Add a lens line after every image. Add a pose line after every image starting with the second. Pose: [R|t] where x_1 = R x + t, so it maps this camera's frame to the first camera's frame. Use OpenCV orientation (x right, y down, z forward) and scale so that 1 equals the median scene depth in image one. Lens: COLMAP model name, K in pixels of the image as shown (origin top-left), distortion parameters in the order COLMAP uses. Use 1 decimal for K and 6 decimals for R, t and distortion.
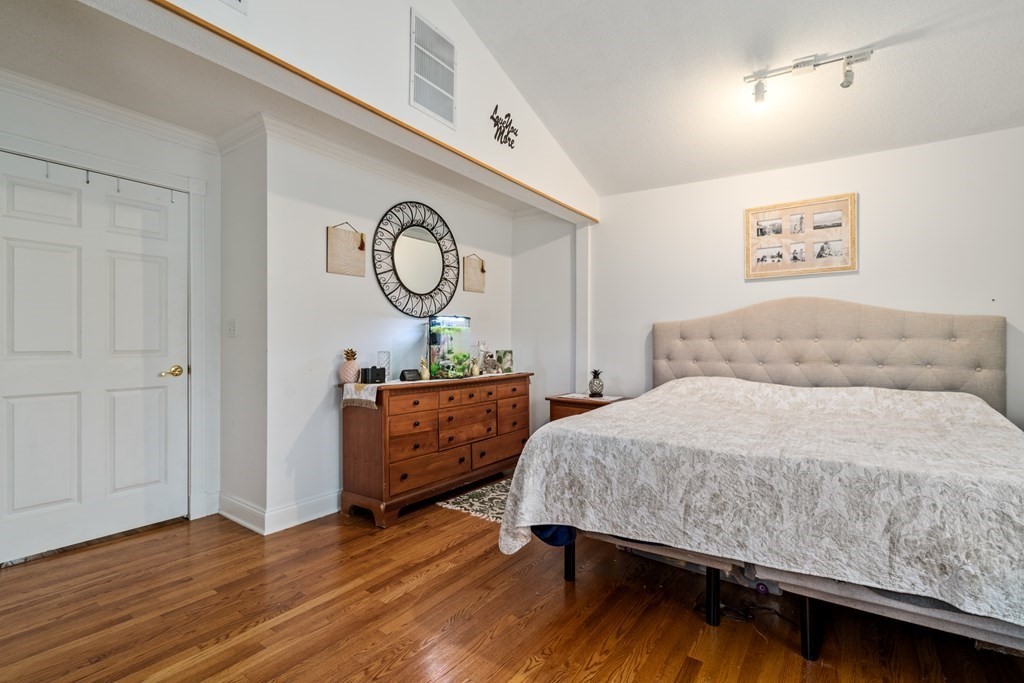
lens RADIAL K [[477.6, 0, 513.9], [0, 477.6, 341.8], [0, 0, 1]] dist [-0.002875, 0.002708]
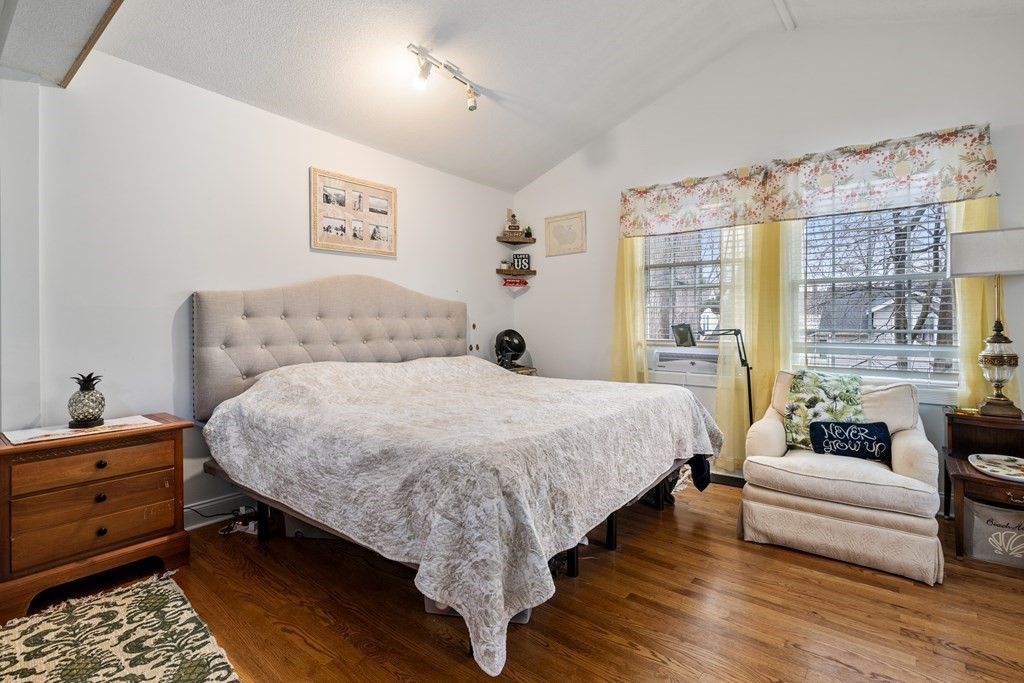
lens RADIAL K [[477.6, 0, 544.7], [0, 477.6, 322.3], [0, 0, 1]] dist [-0.002875, 0.002708]
pose [[0.046130, -0.005664, 0.998919, -0.377666], [0.000140, 0.999984, 0.005663, -0.000702], [-0.998935, -0.000121, 0.046130, 0.558487]]
